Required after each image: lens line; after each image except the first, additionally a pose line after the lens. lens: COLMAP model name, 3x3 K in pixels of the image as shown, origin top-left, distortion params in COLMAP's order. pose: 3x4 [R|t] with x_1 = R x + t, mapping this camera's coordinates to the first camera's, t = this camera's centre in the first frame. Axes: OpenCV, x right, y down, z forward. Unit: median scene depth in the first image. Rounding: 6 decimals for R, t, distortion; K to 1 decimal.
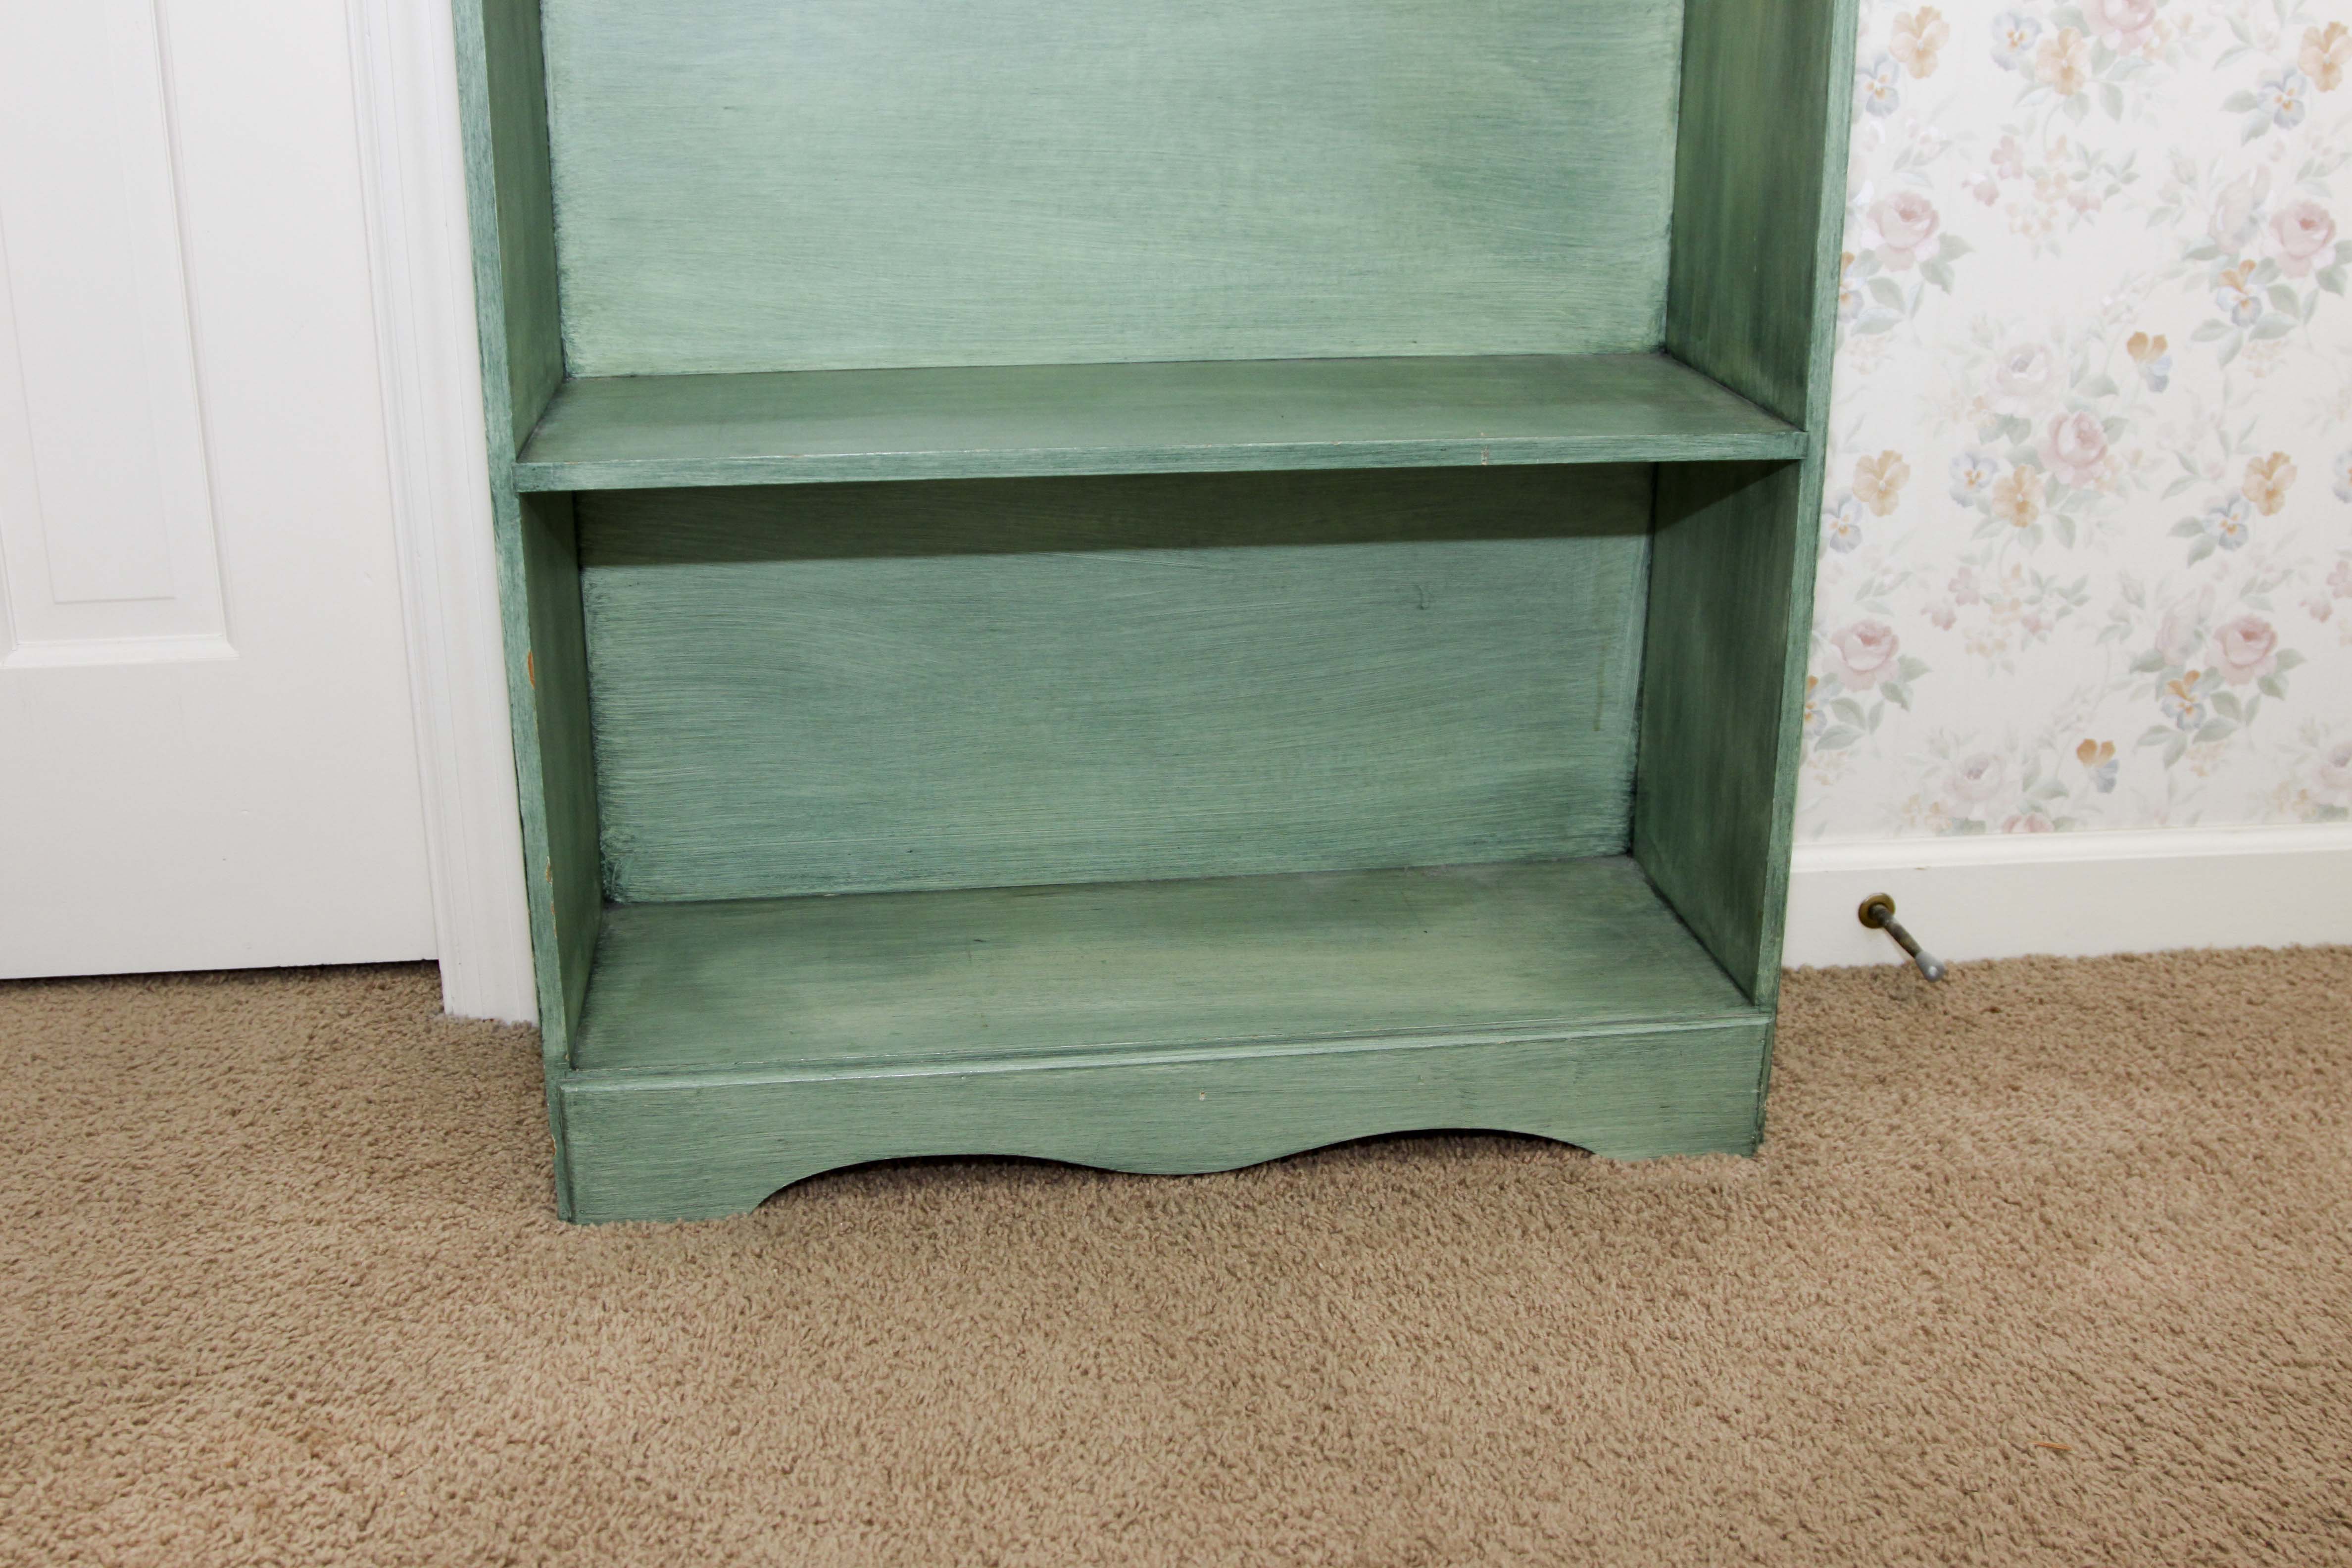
lens RADIAL K [[2488.4, 0, 1195.5], [0, 2488.4, 778.9], [0, 0, 1]] dist [-0.114688, 0.000000]
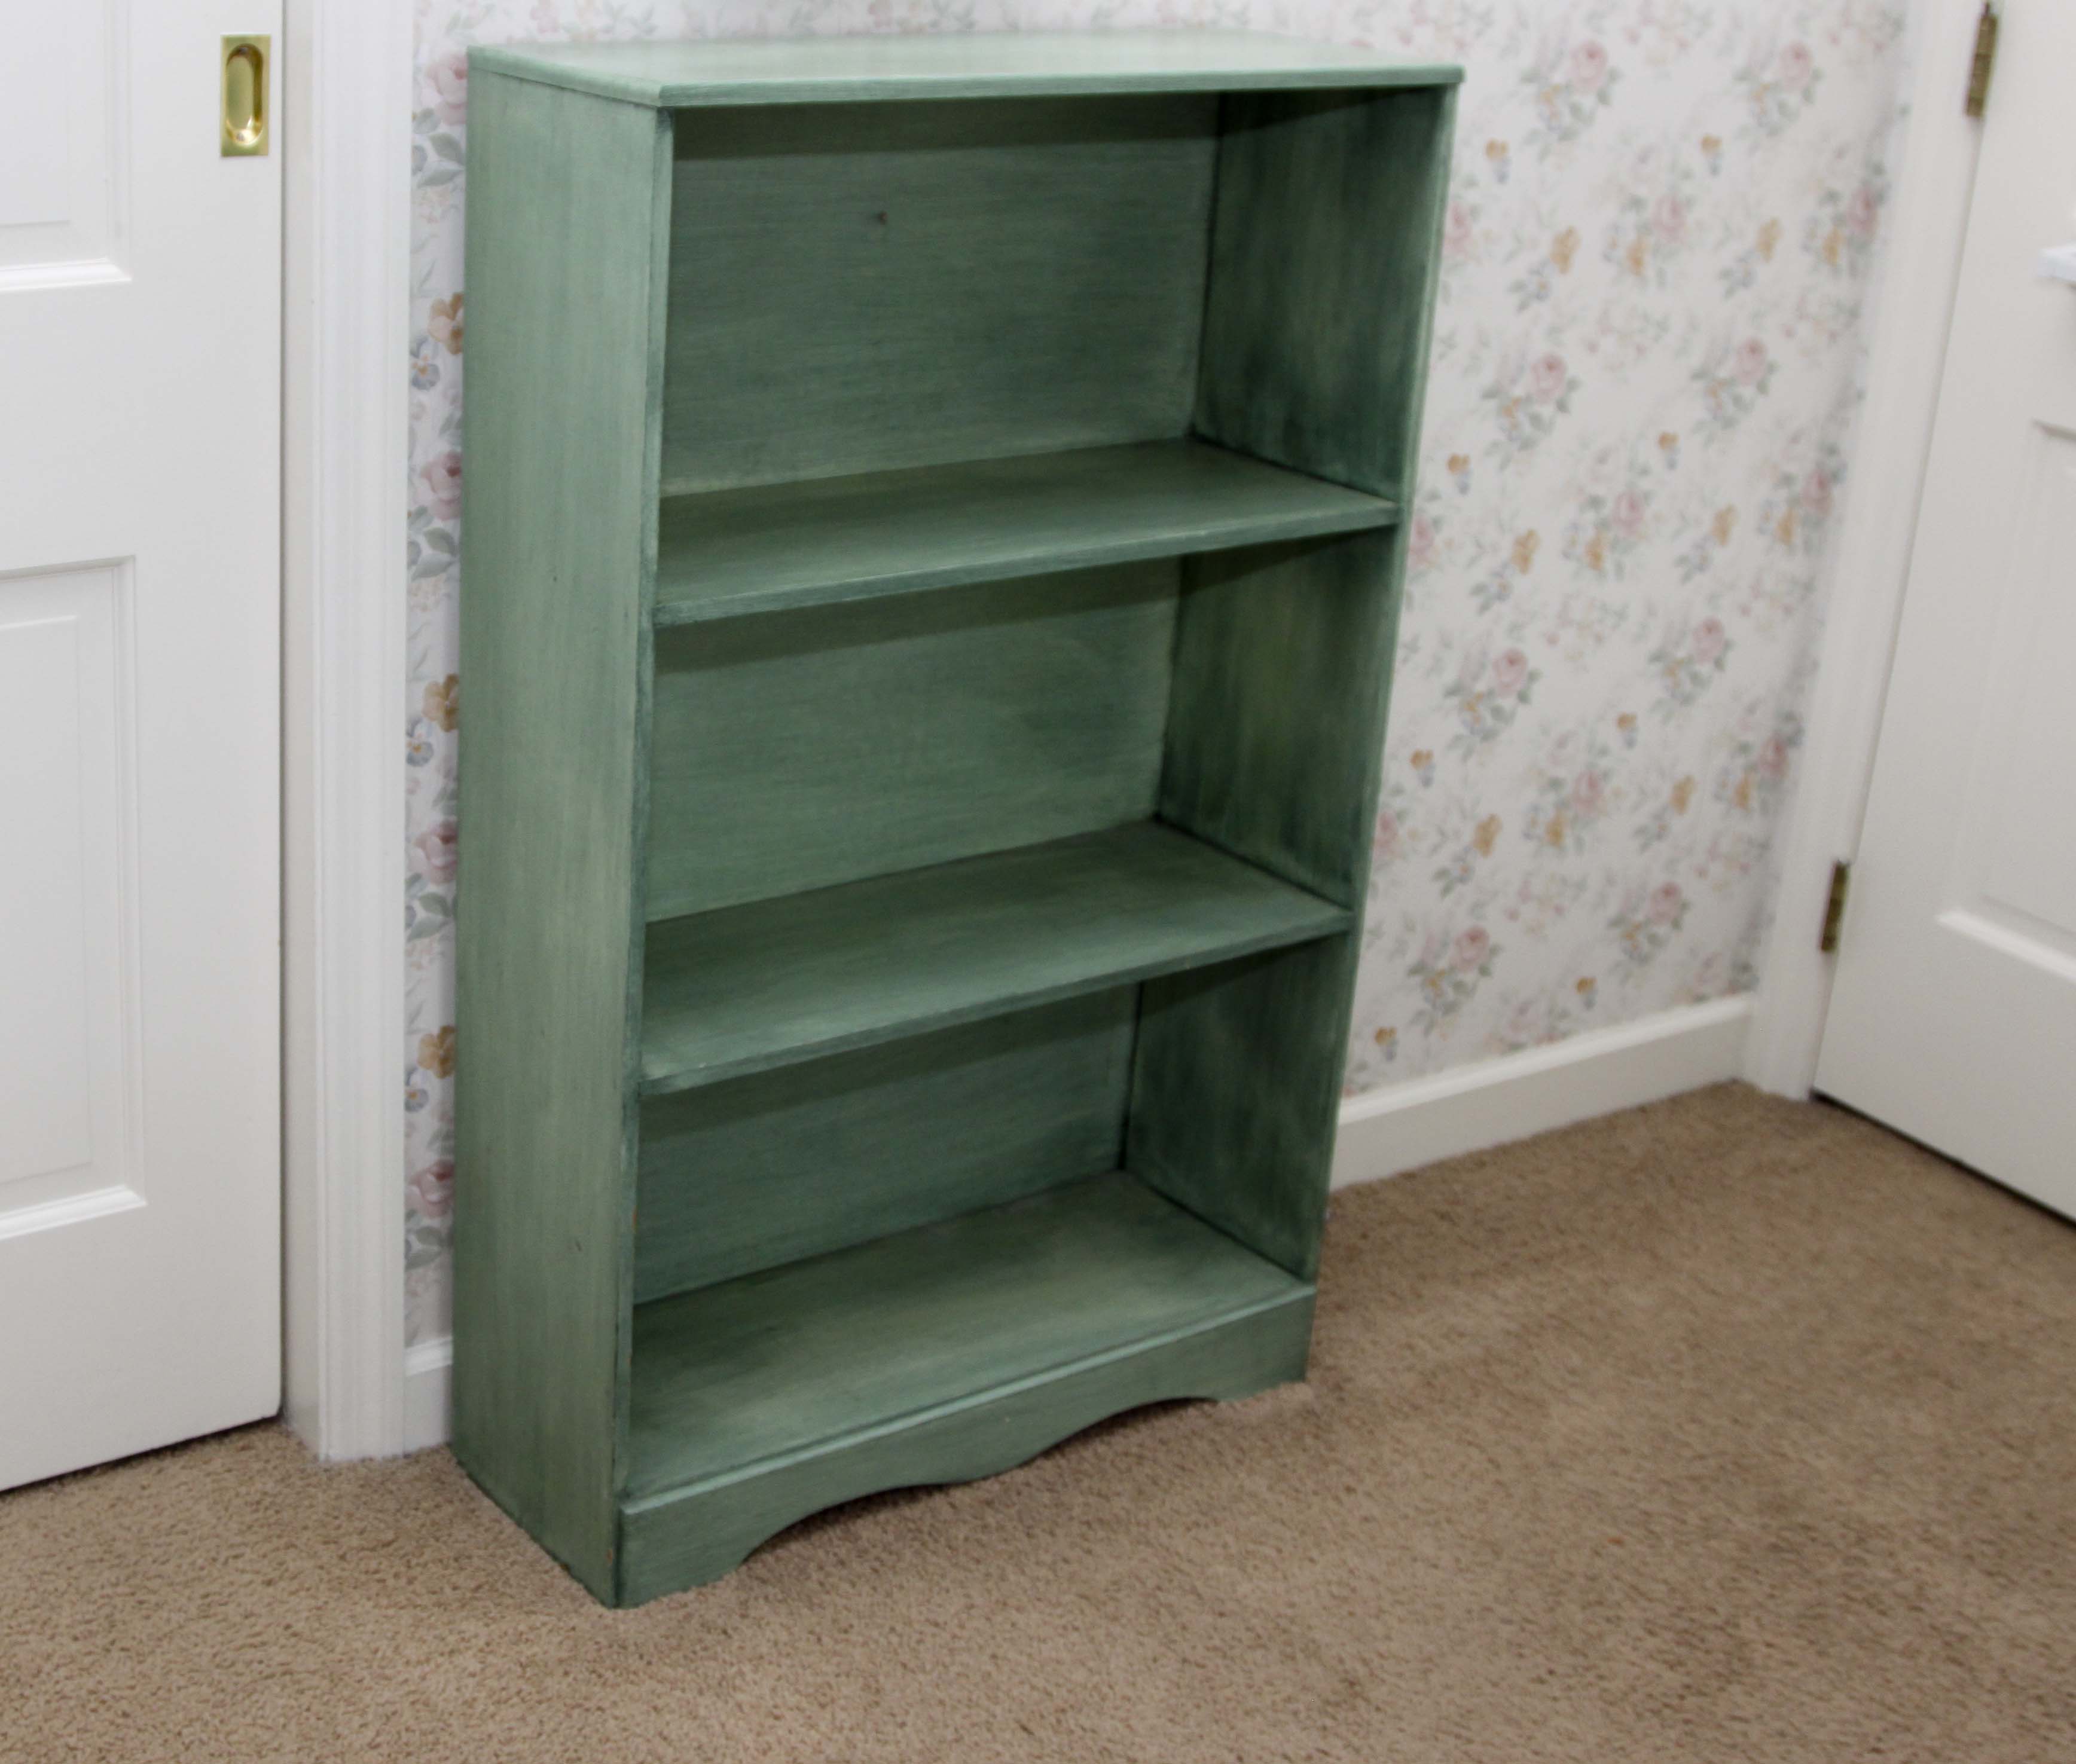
lens RADIAL K [[2989.8, 0, 688.0], [0, 2989.8, 813.3], [0, 0, 1]] dist [-0.124616, 0.000000]
pose [[0.909491, -0.113966, 0.399797, -0.746438], [0.107077, 0.993461, 0.039608, -0.280863], [-0.401697, 0.006786, 0.915748, -0.442362]]
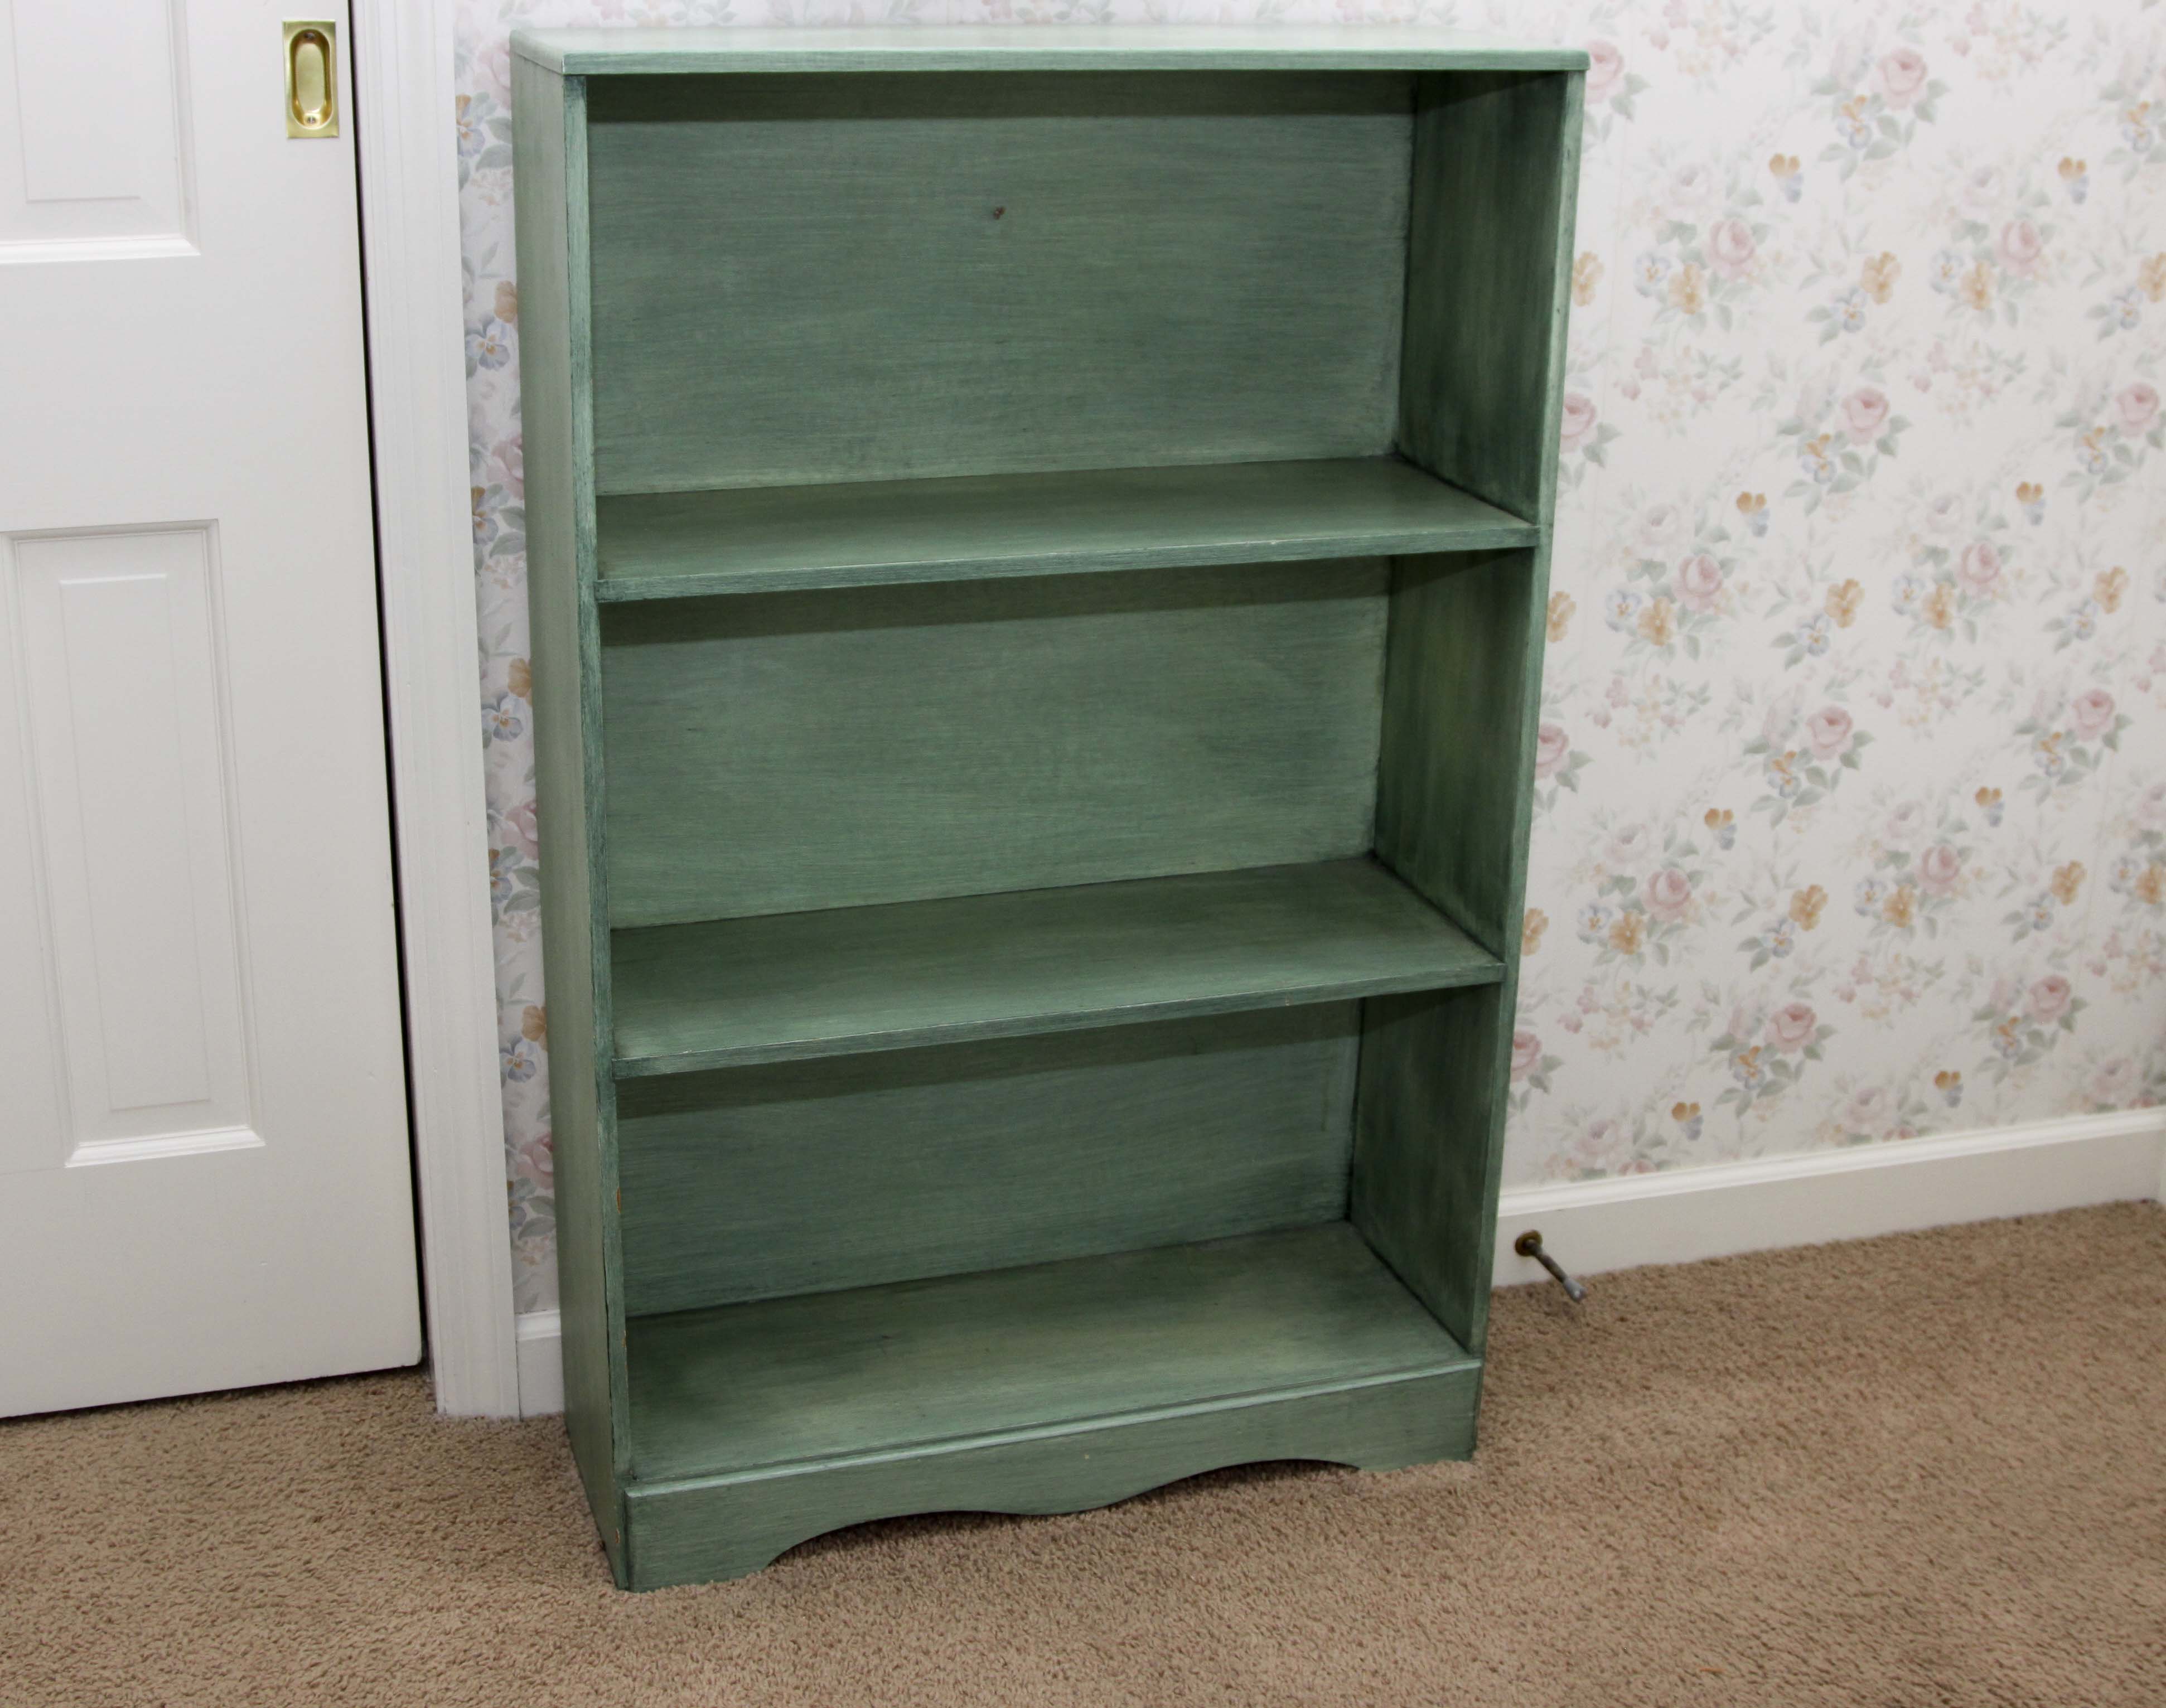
lens RADIAL K [[2801.9, 0, 1044.2], [0, 2801.9, 822.5], [0, 0, 1]] dist [-0.120154, 0.000000]
pose [[0.984846, -0.042704, 0.168089, -0.245873], [0.042962, 0.999074, 0.002106, -0.209624], [-0.168024, 0.005147, 0.985770, -0.471501]]
